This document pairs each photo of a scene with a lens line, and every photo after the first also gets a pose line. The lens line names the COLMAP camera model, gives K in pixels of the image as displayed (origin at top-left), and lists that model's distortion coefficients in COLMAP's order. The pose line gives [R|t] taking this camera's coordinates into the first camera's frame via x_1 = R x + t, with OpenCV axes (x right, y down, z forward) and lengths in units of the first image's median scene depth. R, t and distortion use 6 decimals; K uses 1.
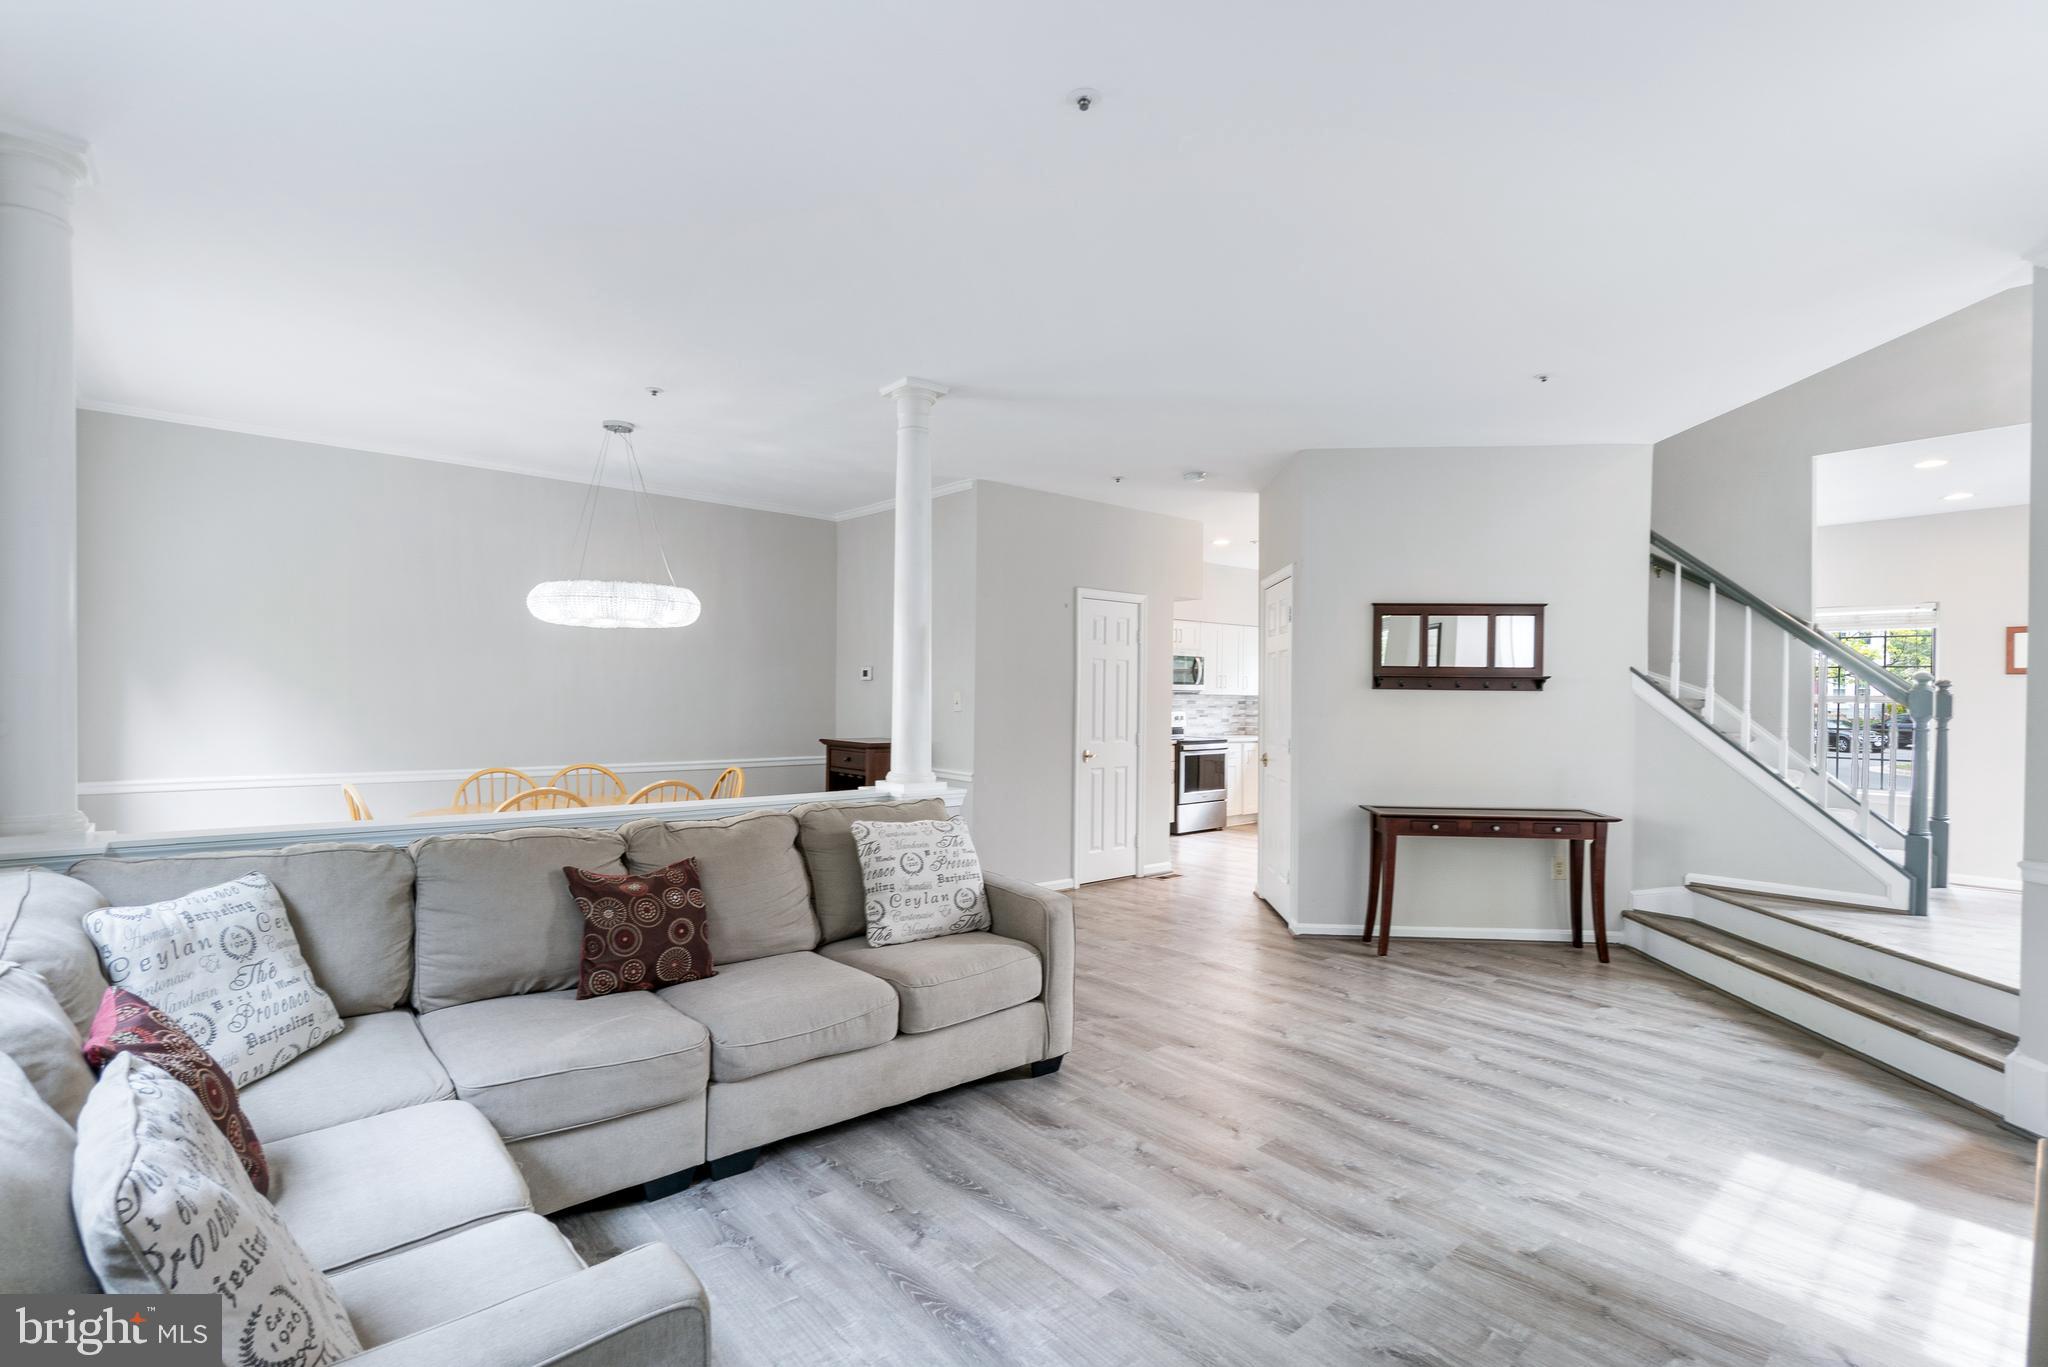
lens RADIAL K [[922.0, 0, 1026.9], [0, 922.0, 690.5], [0, 0, 1]] dist [-0.001245, -0.000281]
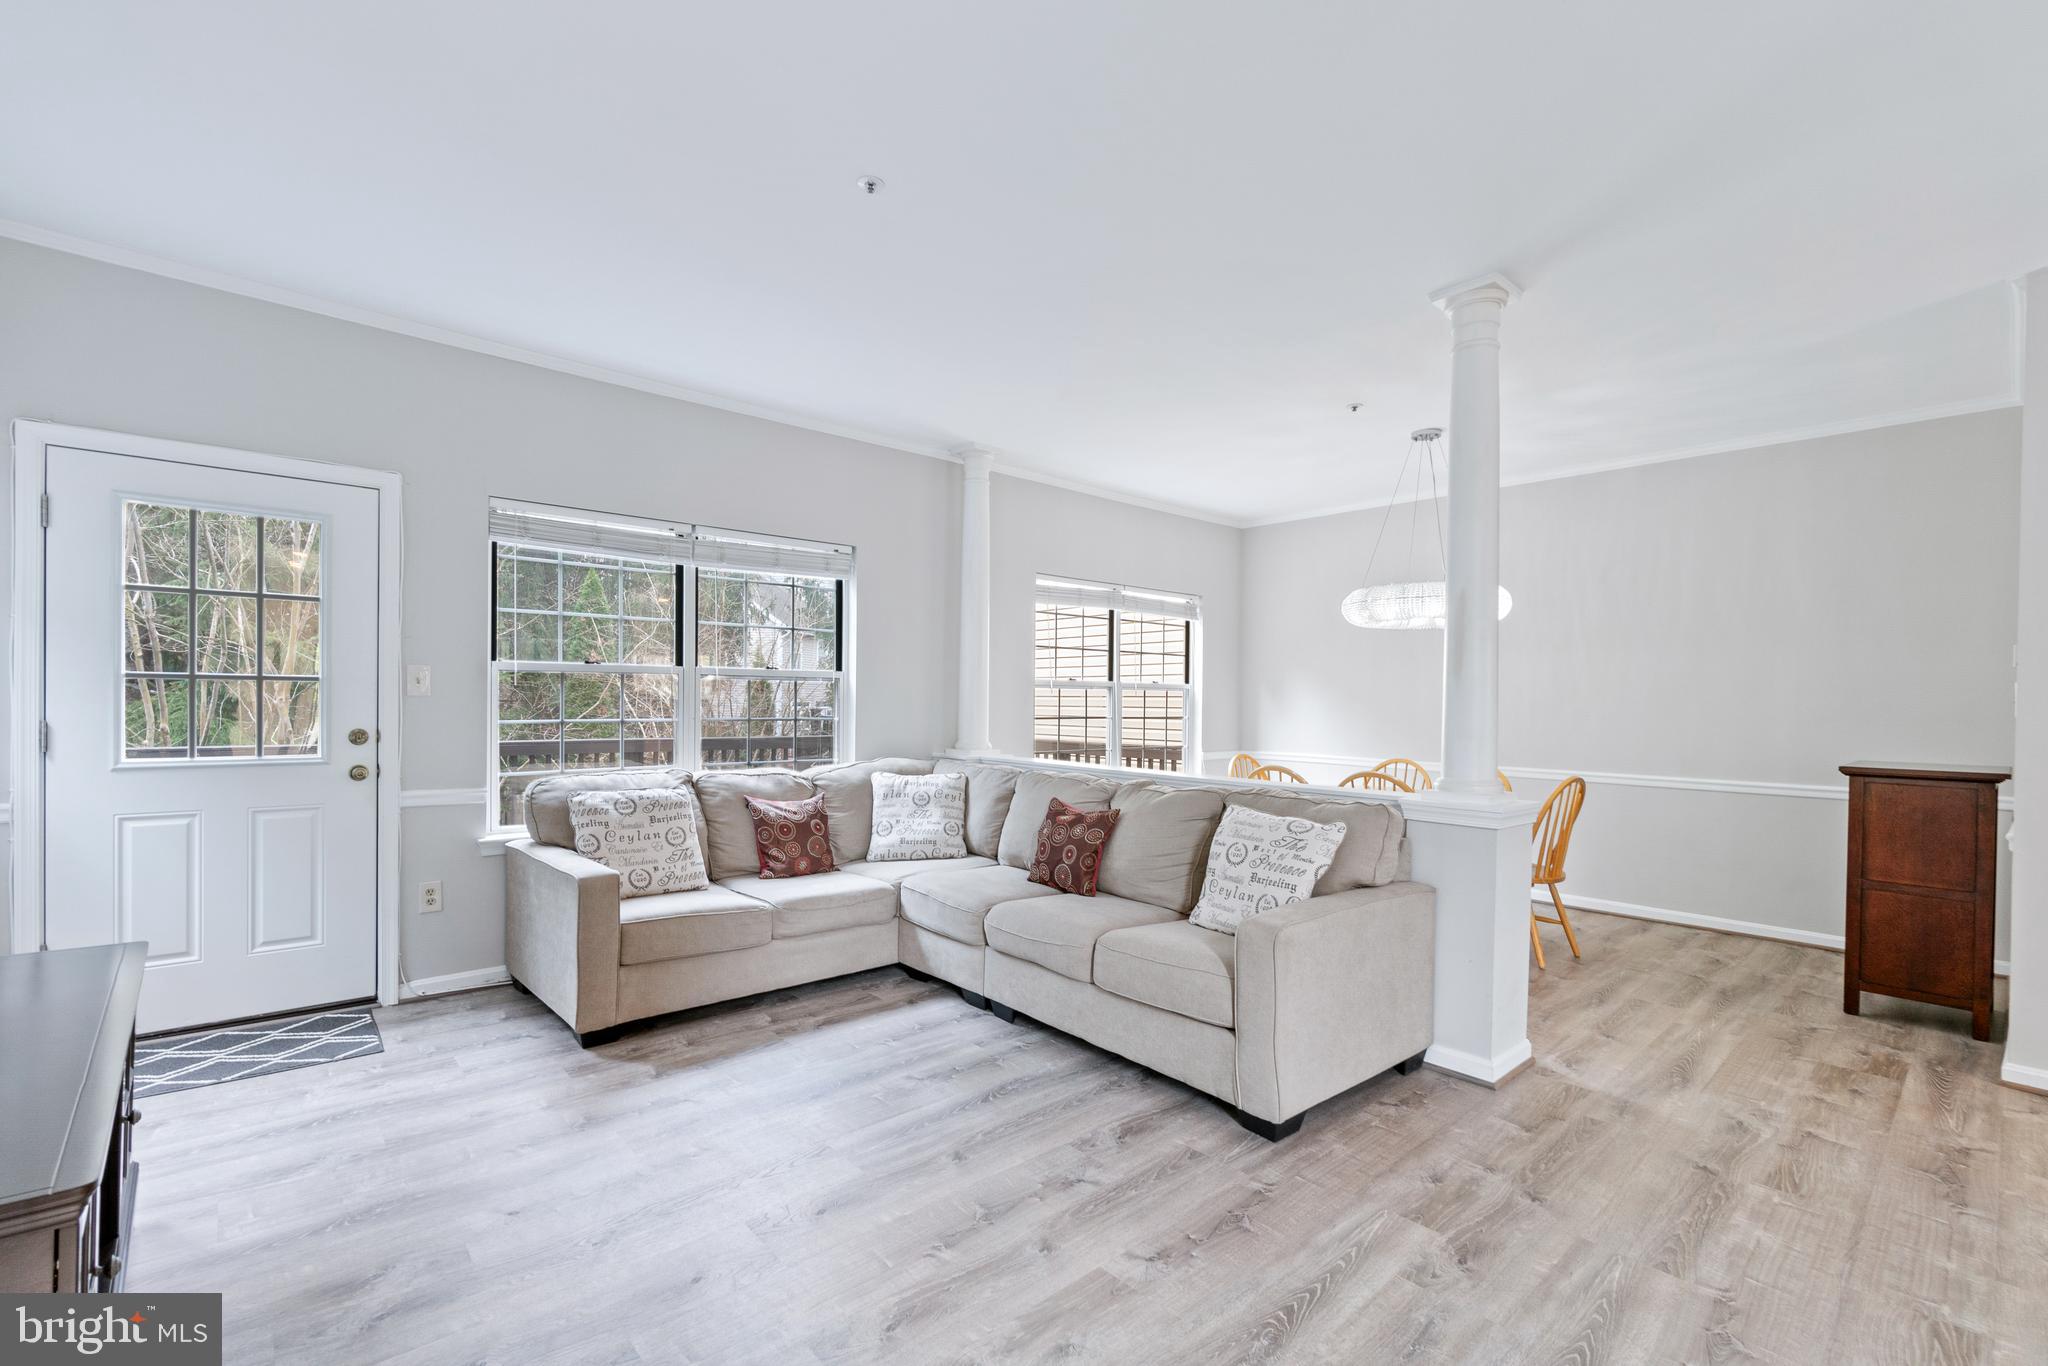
lens RADIAL K [[896.9, 0, 1020.1], [0, 896.9, 712.4], [0, 0, 1]] dist [-0.003843, -0.000702]
pose [[0.014446, 0.000737, -0.999895, 1.020650], [-0.007648, 0.999971, 0.000627, 0.053773], [0.999866, 0.007638, 0.014451, 0.971826]]
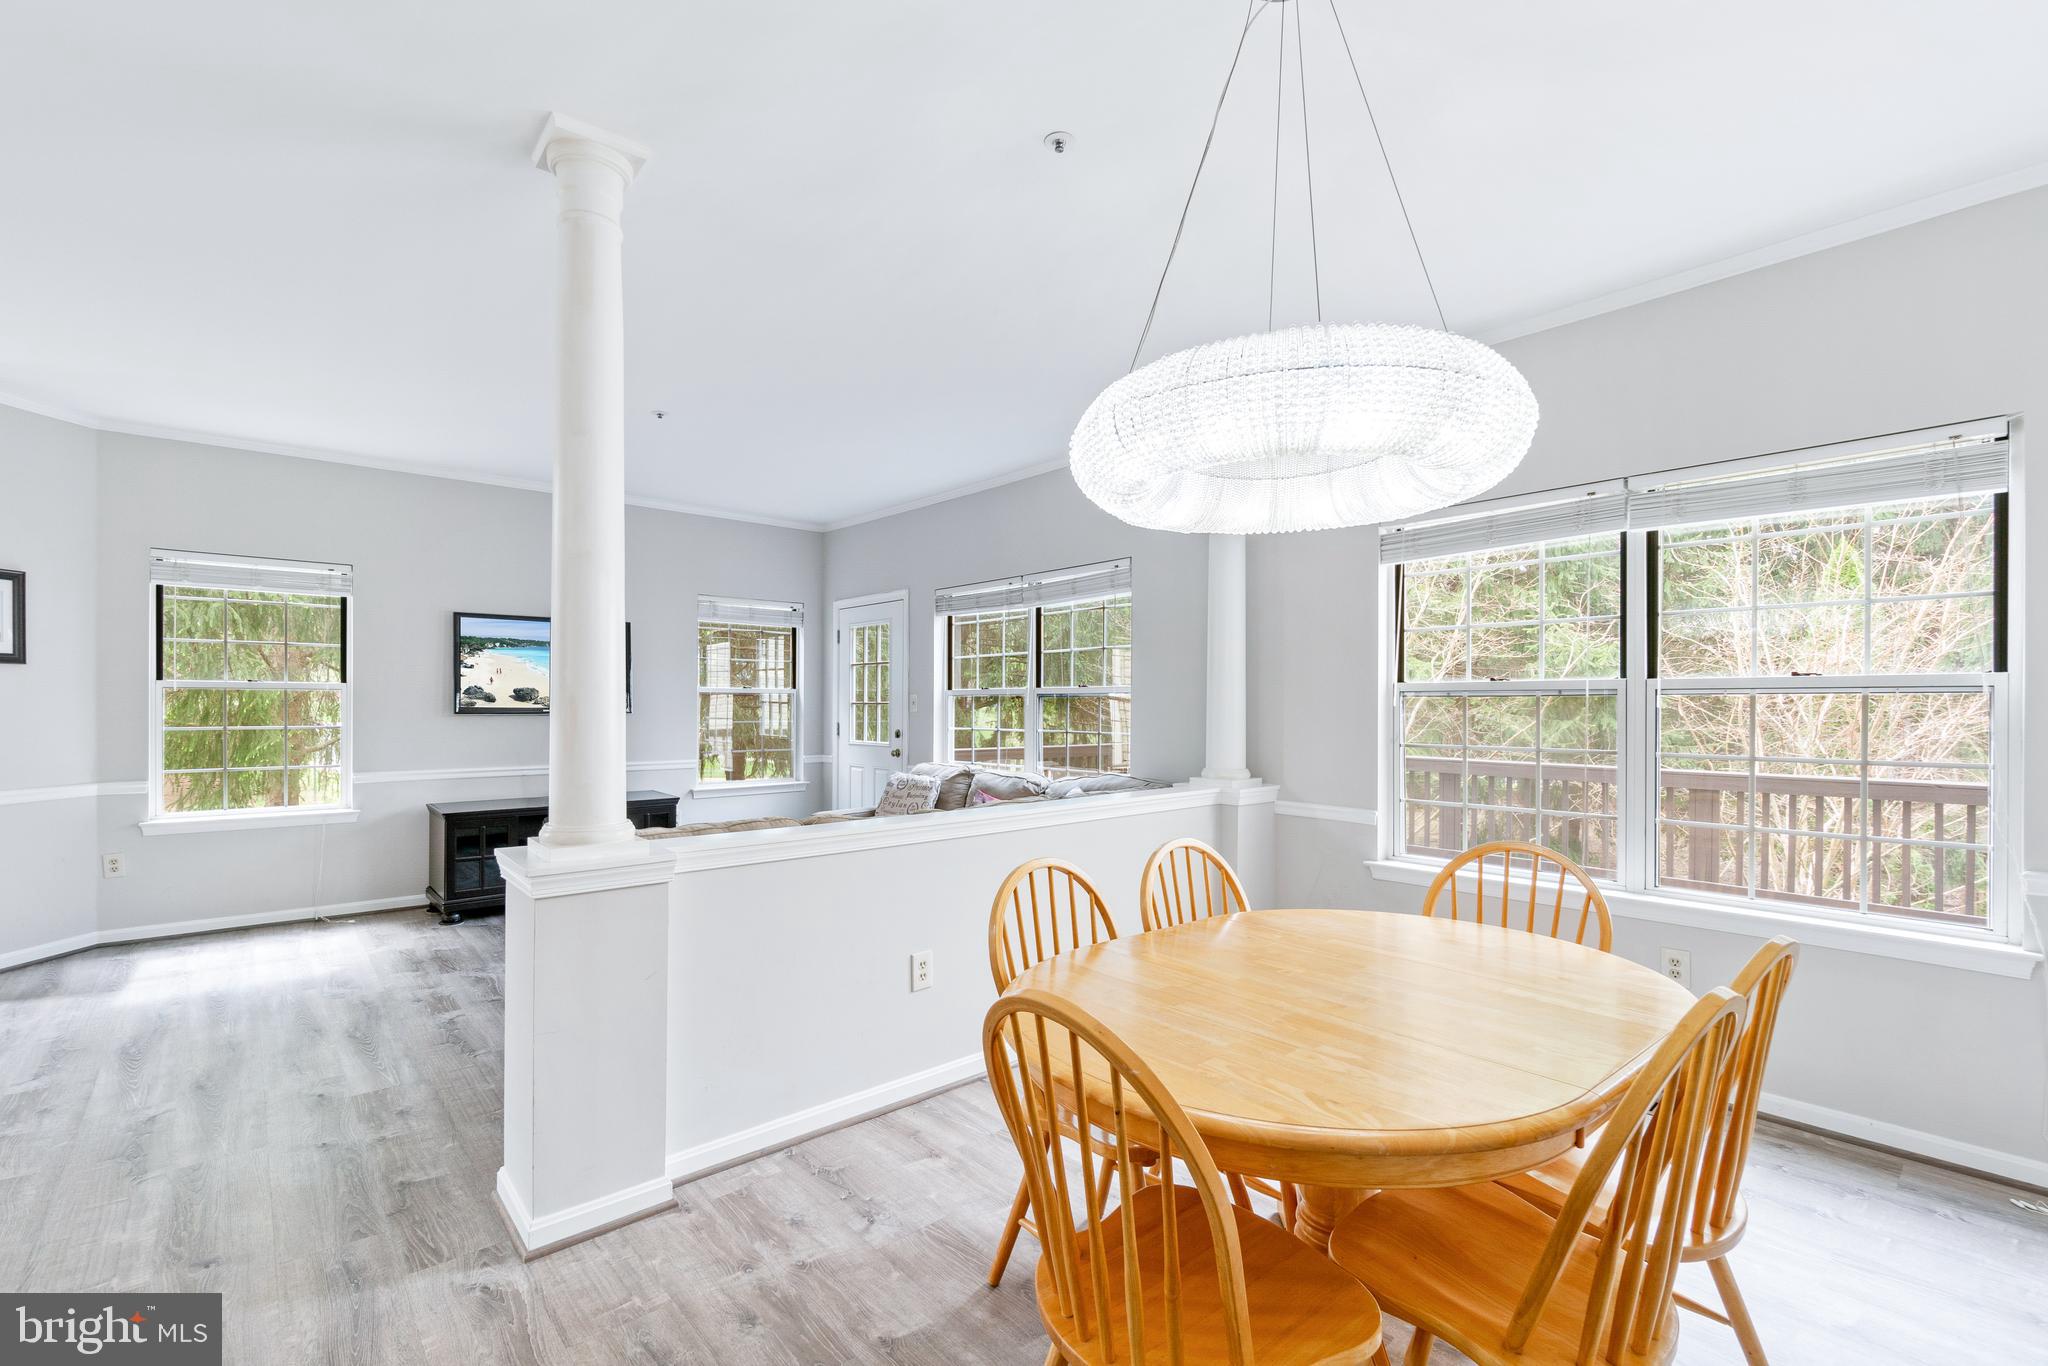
lens RADIAL K [[912.4, 0, 1018.7], [0, 912.4, 702.2], [0, 0, 1]] dist [-0.026665, -0.000103]
pose [[-0.999727, -0.023243, 0.002389, -0.613693], [-0.023269, 0.999665, -0.011300, 0.032097], [-0.002125, -0.011353, -0.999933, 2.487827]]
